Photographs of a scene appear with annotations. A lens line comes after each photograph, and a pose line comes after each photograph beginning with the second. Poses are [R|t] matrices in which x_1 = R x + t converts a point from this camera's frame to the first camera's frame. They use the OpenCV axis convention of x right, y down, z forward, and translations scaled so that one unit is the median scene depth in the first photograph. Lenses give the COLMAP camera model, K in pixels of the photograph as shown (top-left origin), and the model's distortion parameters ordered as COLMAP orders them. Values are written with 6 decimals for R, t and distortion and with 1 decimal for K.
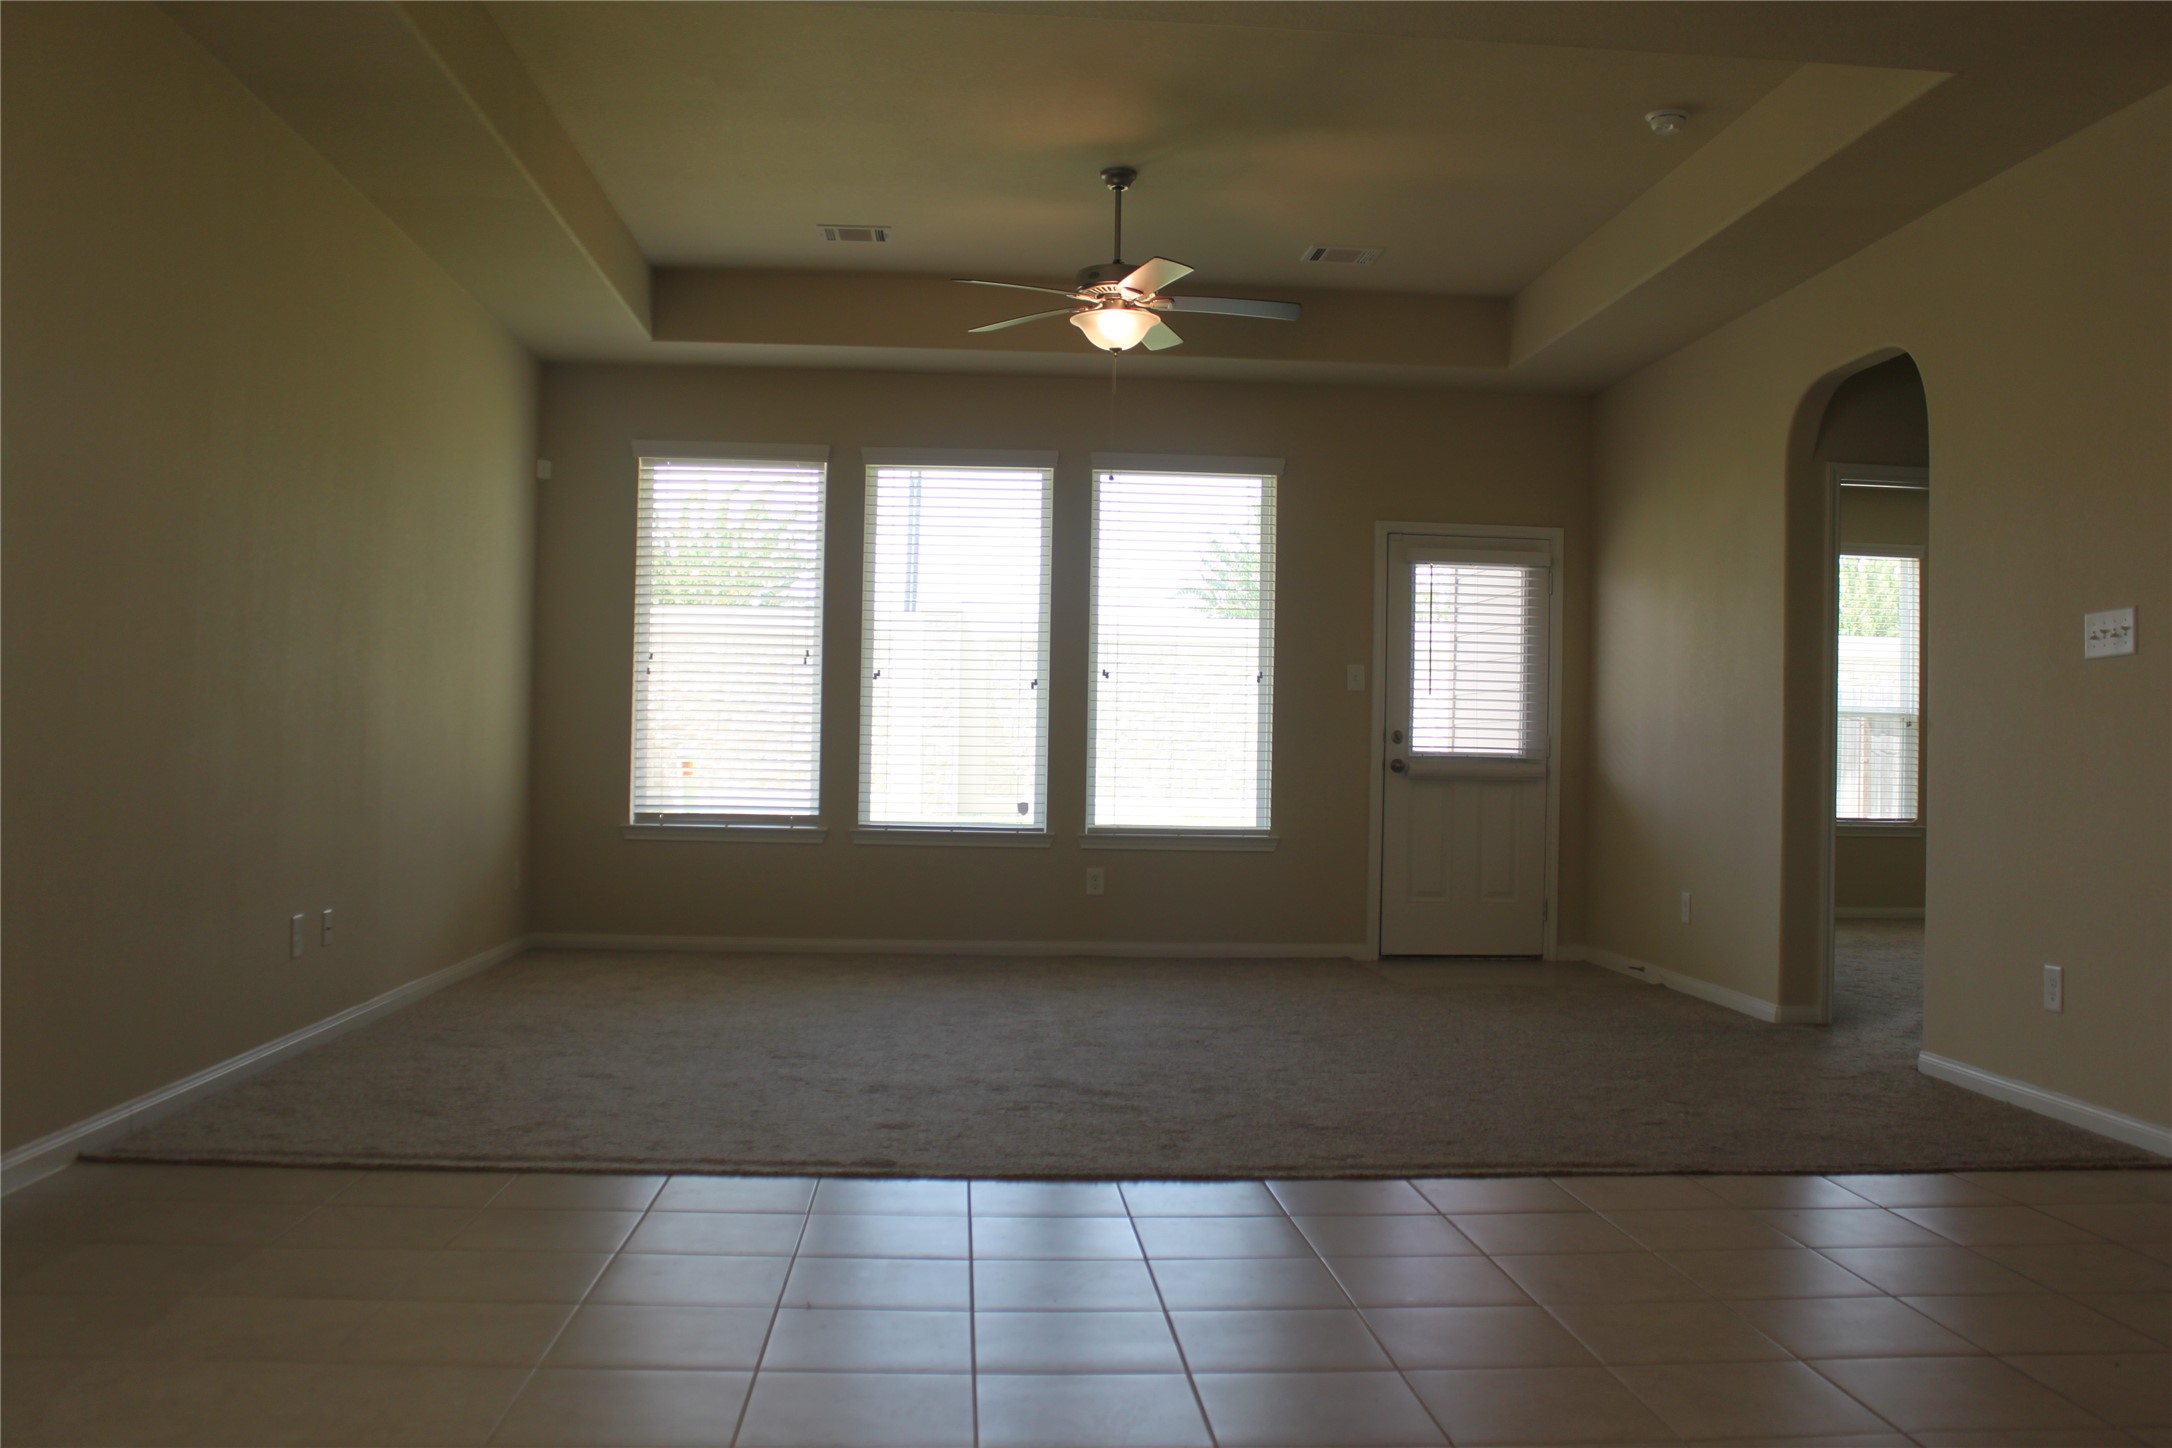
lens RADIAL K [[1857.4, 0, 1086.0], [0, 1857.4, 724.0], [0, 0, 1]] dist [-0.163317, 0.155257]
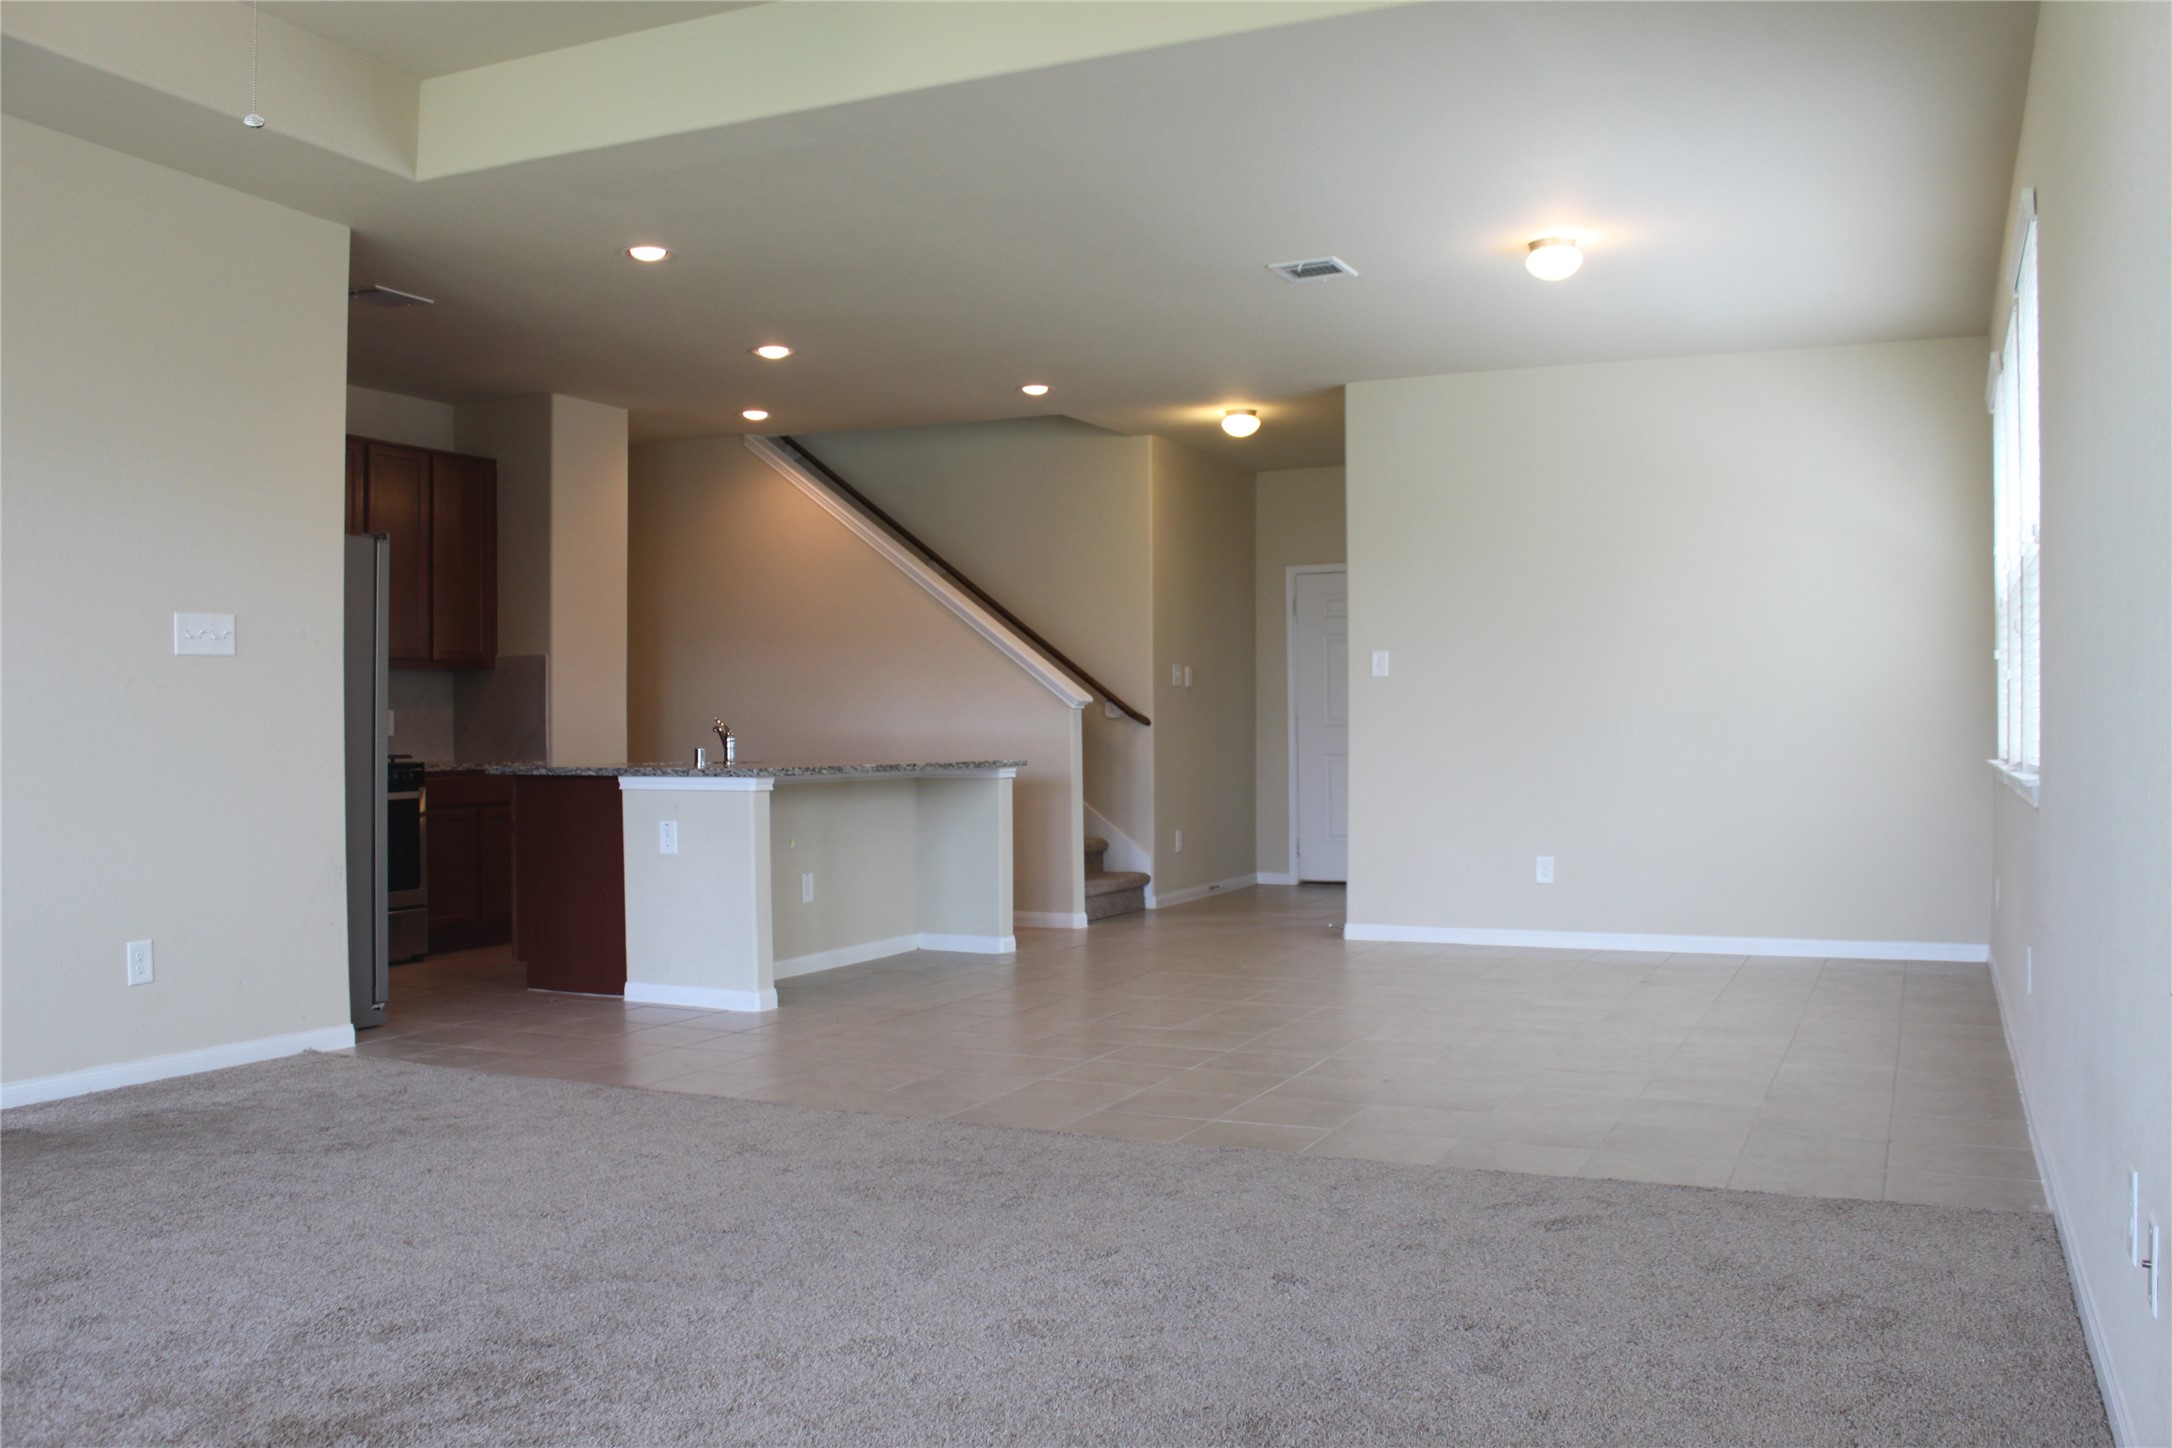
lens RADIAL K [[1857.4, 0, 1086.0], [0, 1857.4, 724.0], [0, 0, 1]] dist [-0.163317, 0.155257]
pose [[-0.876919, -0.011858, 0.480493, -0.337449], [-0.019317, 0.999757, -0.010582, 0.005578], [-0.480251, -0.018561, -0.876935, 1.231170]]
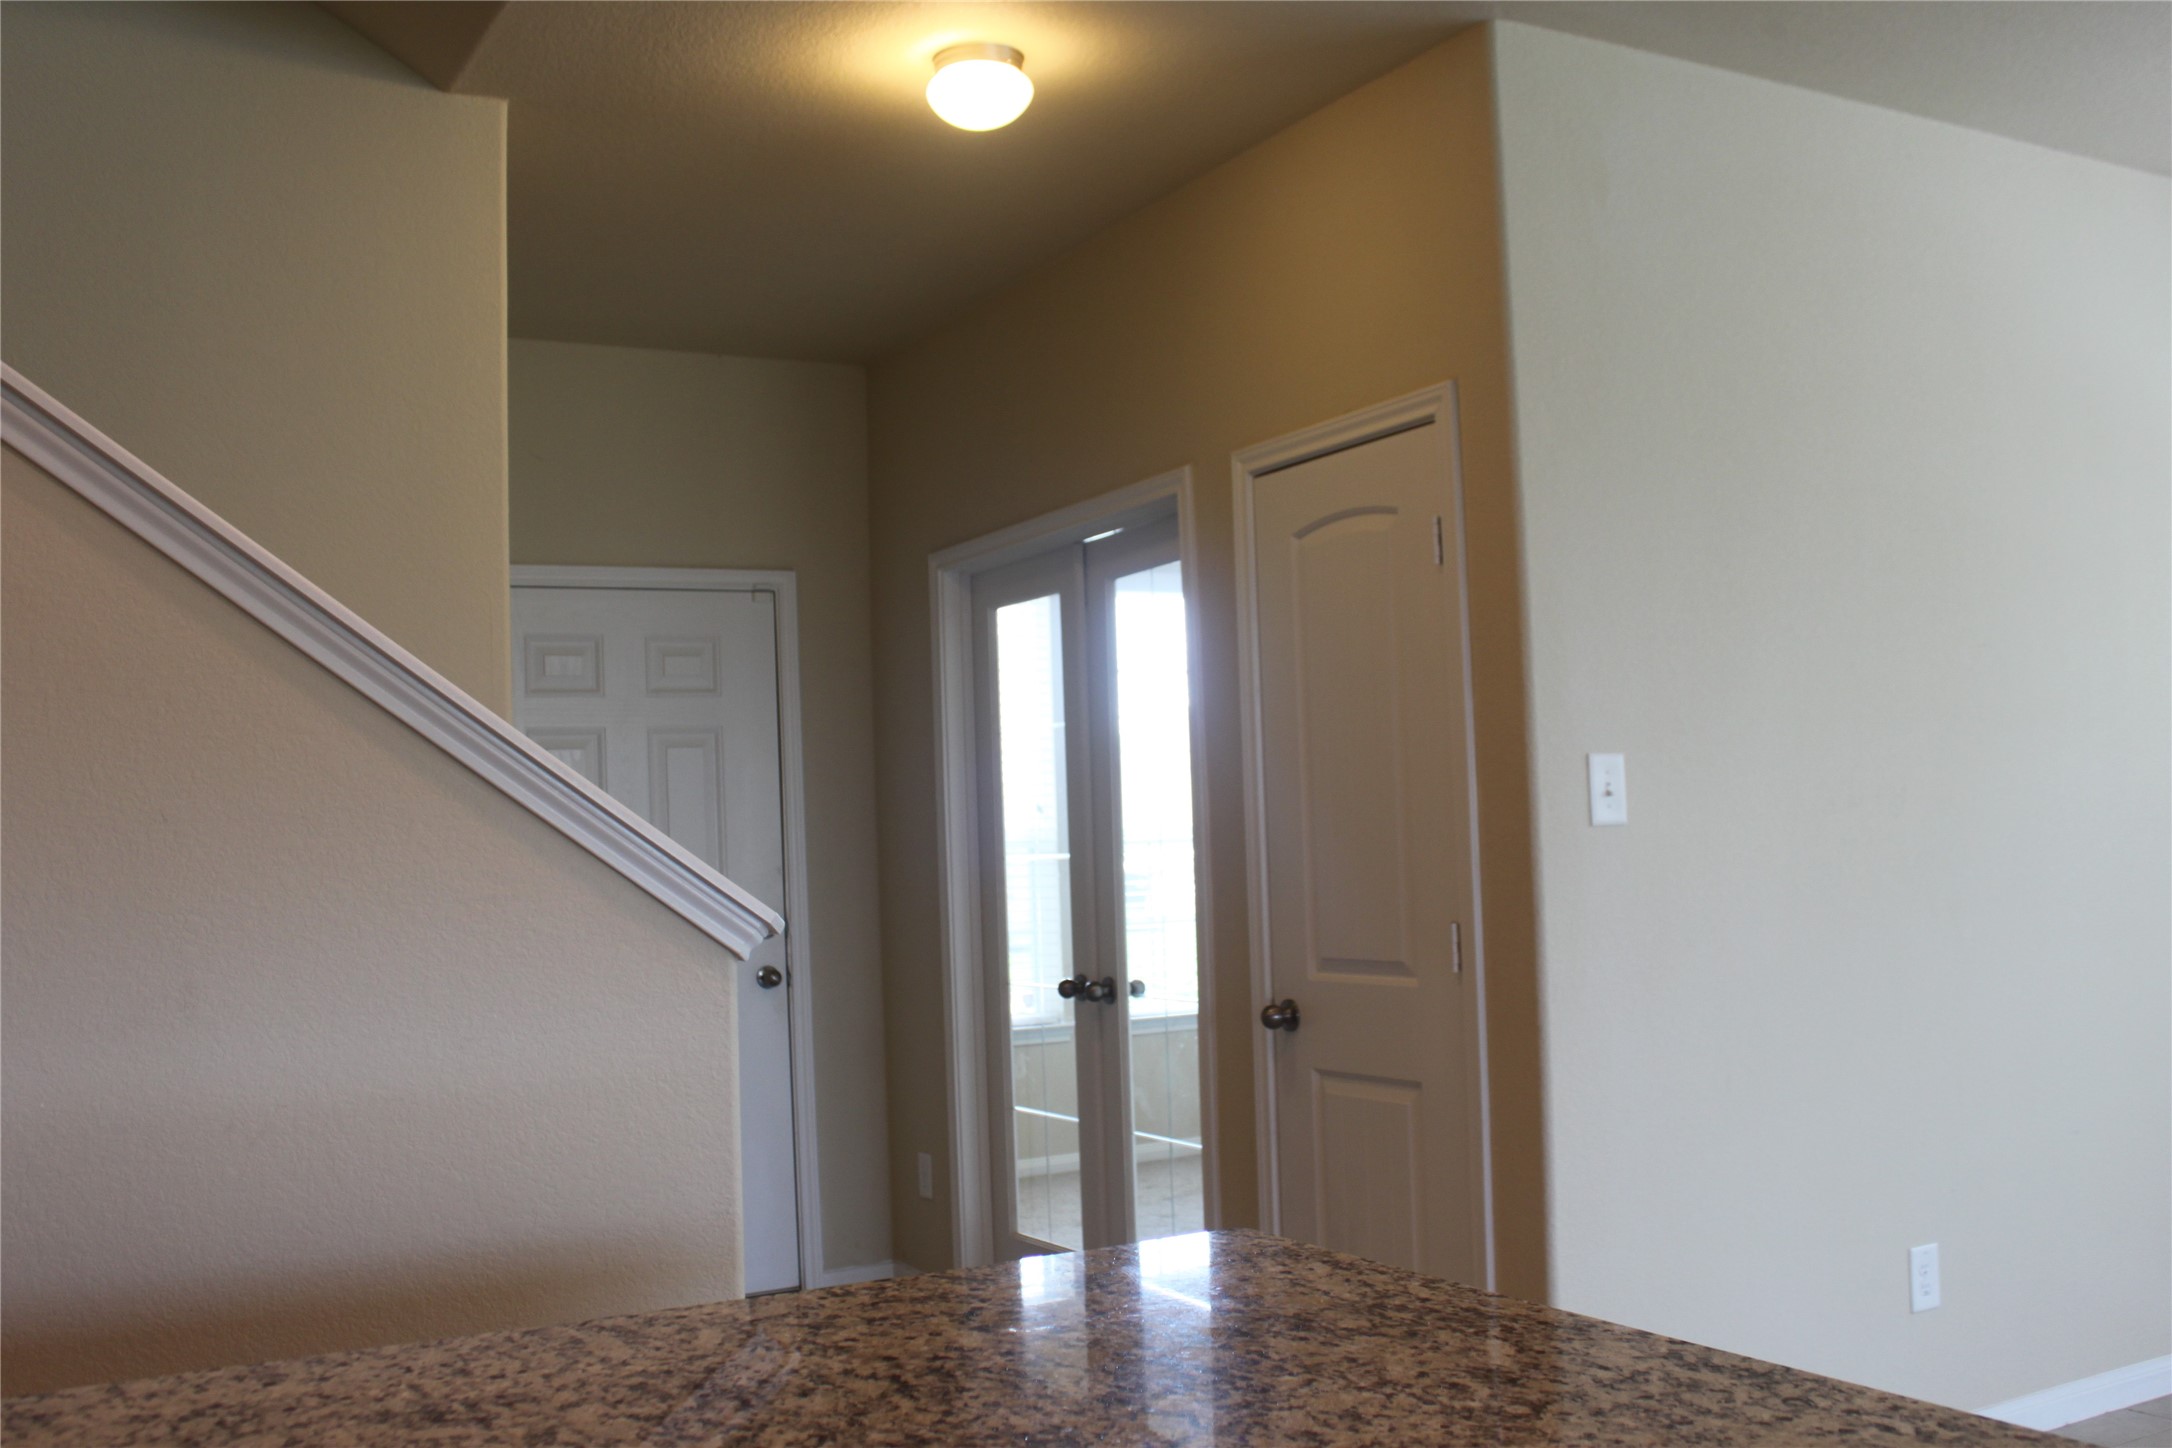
lens RADIAL K [[2000.6, 0, 1086.0], [0, 2000.6, 724.0], [0, 0, 1]] dist [-0.095689, 0.014749]
pose [[-0.908192, -0.015189, -0.418277, 0.466047], [0.022114, 0.996204, -0.084190, -0.031767], [0.417968, -0.085710, -0.904409, 0.376314]]
